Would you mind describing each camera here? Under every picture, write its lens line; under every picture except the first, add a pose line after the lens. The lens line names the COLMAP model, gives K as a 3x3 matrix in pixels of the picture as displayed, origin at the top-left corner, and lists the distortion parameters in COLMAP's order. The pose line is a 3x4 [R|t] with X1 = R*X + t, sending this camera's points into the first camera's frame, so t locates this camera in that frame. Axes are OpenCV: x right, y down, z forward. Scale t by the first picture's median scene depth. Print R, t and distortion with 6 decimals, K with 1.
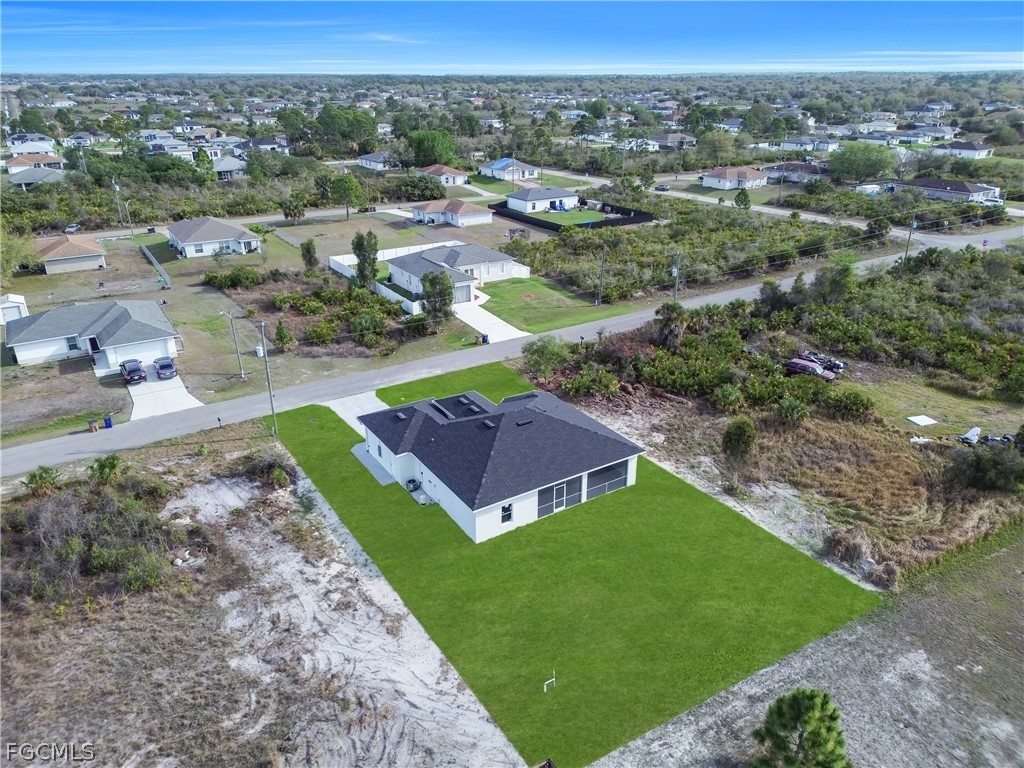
lens RADIAL K [[712.8, 0, 510.6], [0, 712.8, 384.5], [0, 0, 1]] dist [0.078220, -0.086340]
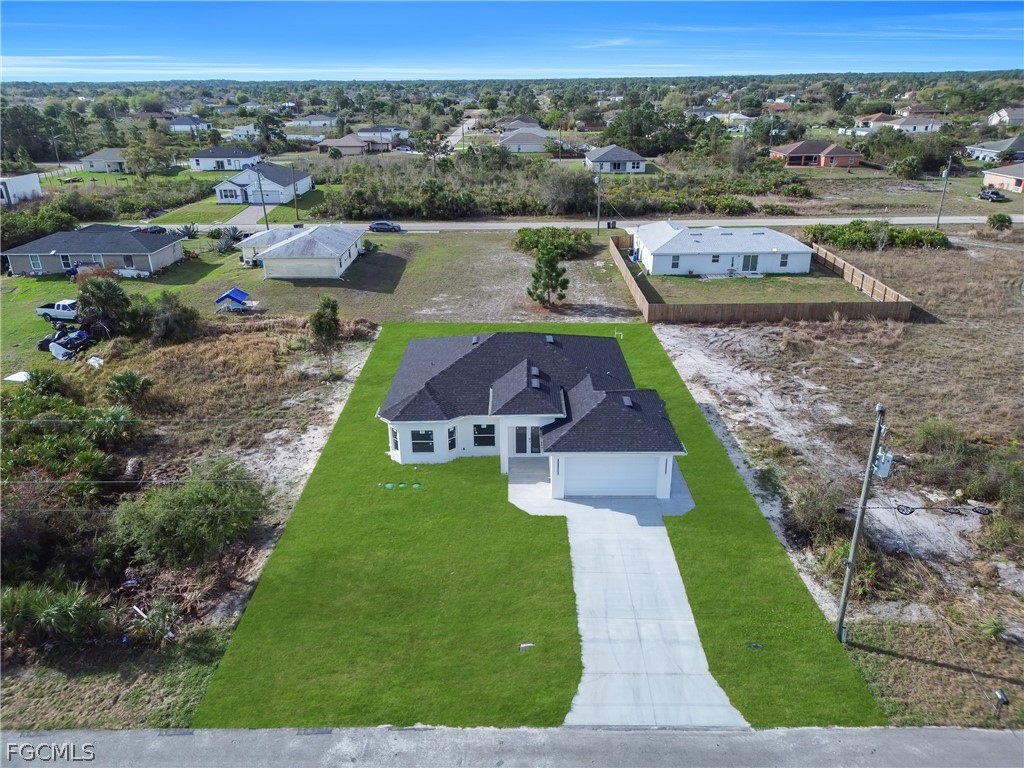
lens RADIAL K [[712.8, 0, 510.6], [0, 712.8, 384.5], [0, 0, 1]] dist [0.078220, -0.086340]
pose [[-0.838707, -0.201887, 0.505779, -0.437338], [0.227960, 0.713309, 0.662740, -0.485503], [-0.494575, 0.671142, -0.552236, 1.547142]]
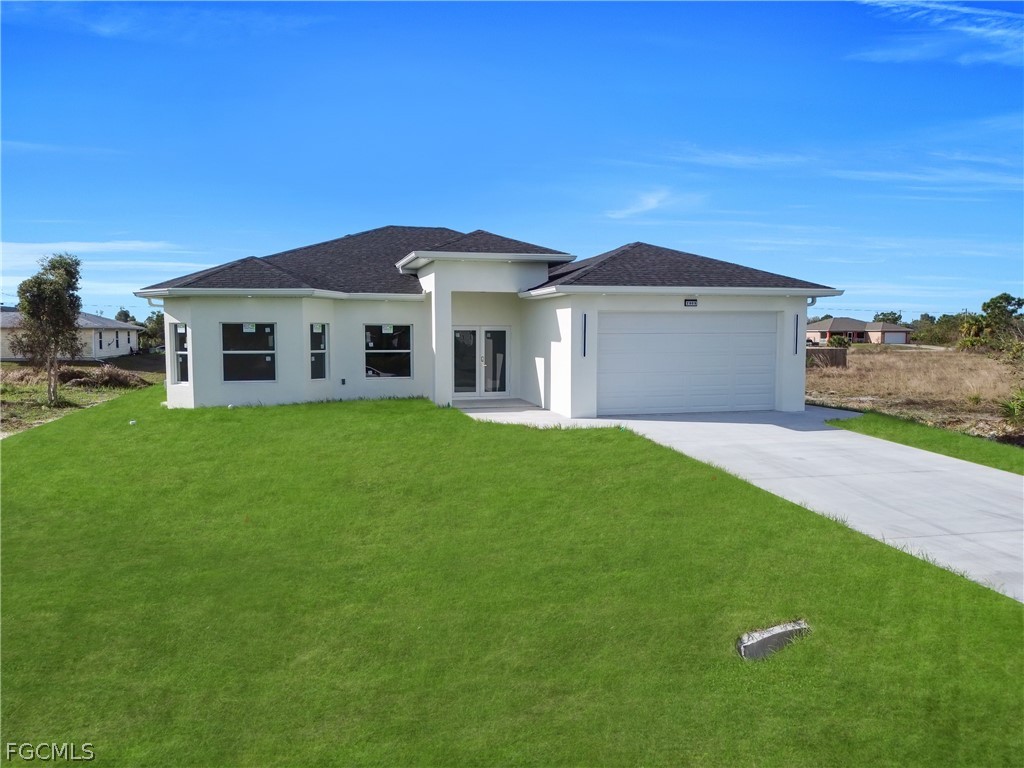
lens RADIAL K [[712.8, 0, 510.6], [0, 712.8, 384.5], [0, 0, 1]] dist [0.078220, -0.086340]
pose [[-0.953824, -0.015582, 0.299963, -0.201262], [0.124247, 0.888742, 0.441248, -0.073676], [-0.273465, 0.458142, -0.845768, 1.472164]]
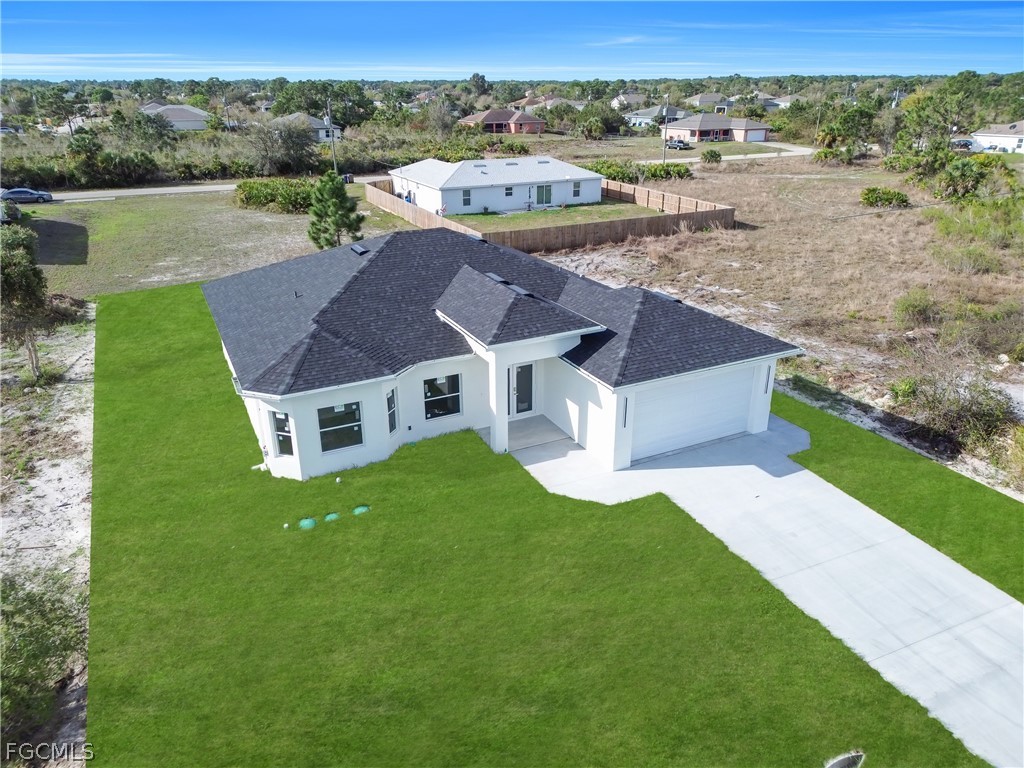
lens RADIAL K [[712.8, 0, 510.6], [0, 712.8, 384.5], [0, 0, 1]] dist [0.078220, -0.086340]
pose [[-0.994556, -0.033393, 0.098707, -0.113842], [0.047846, 0.695162, 0.717259, -0.253234], [-0.092569, 0.718077, -0.689780, 1.461994]]
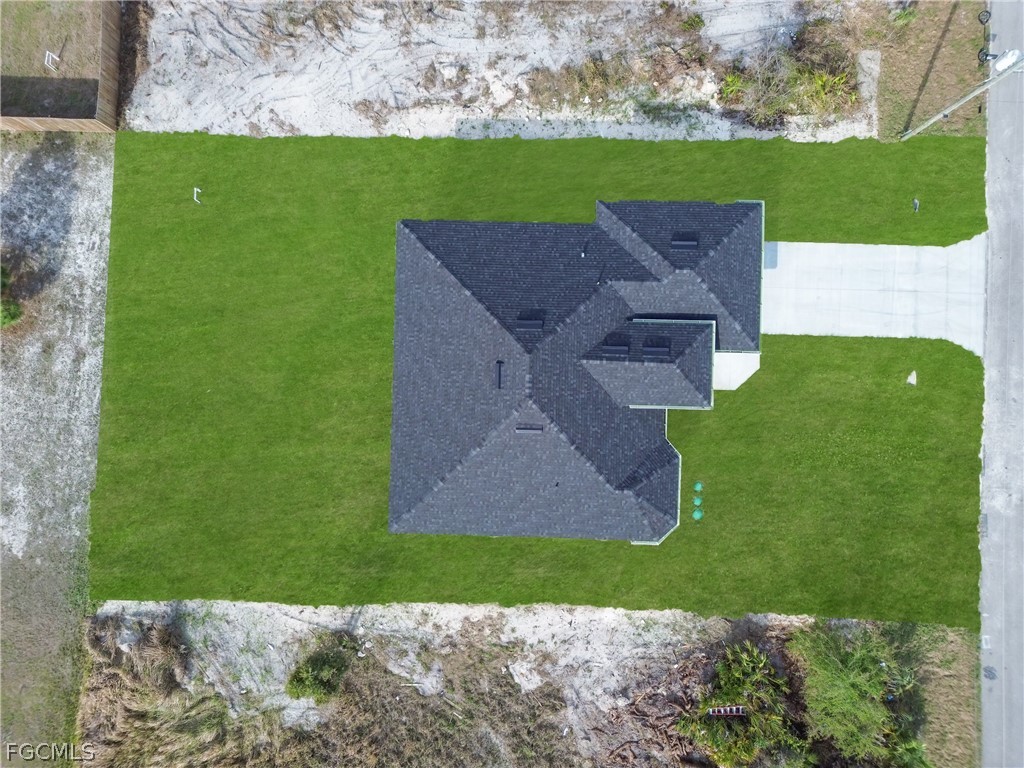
lens RADIAL K [[712.8, 0, 510.6], [0, 712.8, 384.5], [0, 0, 1]] dist [0.078220, -0.086340]
pose [[-0.561280, 0.827602, -0.006323, 0.024663], [-0.315679, -0.207018, 0.926008, -0.516671], [0.765057, 0.521745, 0.377451, 0.795112]]
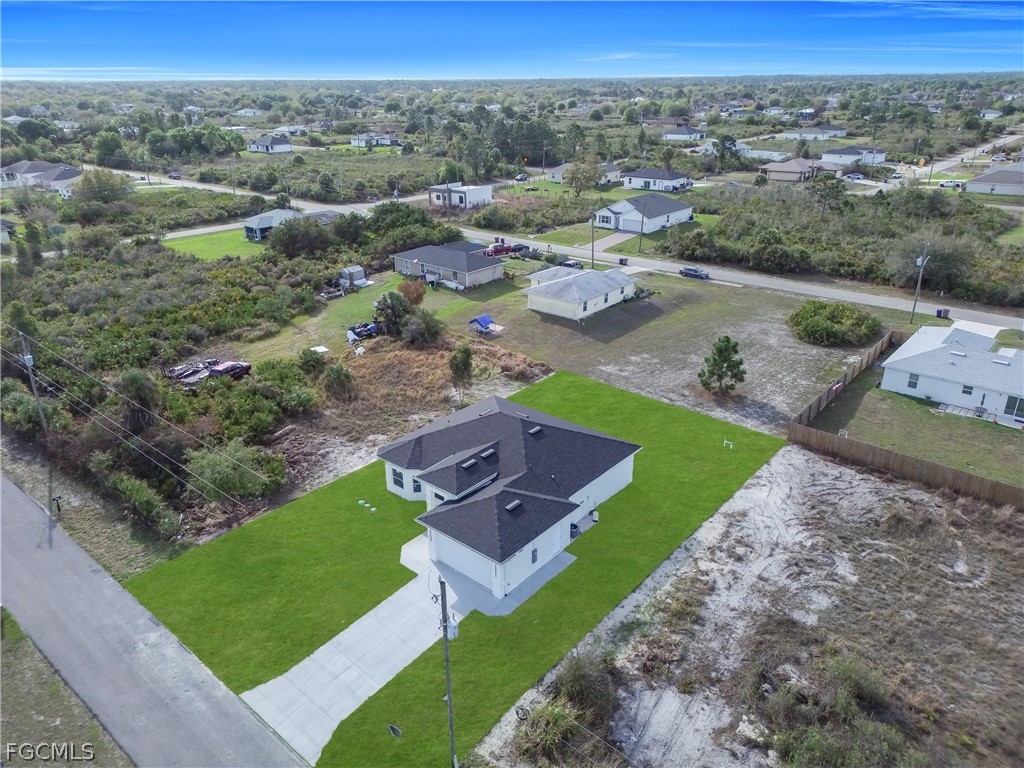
lens RADIAL K [[712.8, 0, 510.6], [0, 712.8, 384.5], [0, 0, 1]] dist [0.078220, -0.086340]
pose [[-0.289192, -0.370542, 0.882648, -0.860767], [0.388089, 0.797491, 0.461947, -0.458555], [-0.875074, 0.476137, -0.086825, 1.095873]]
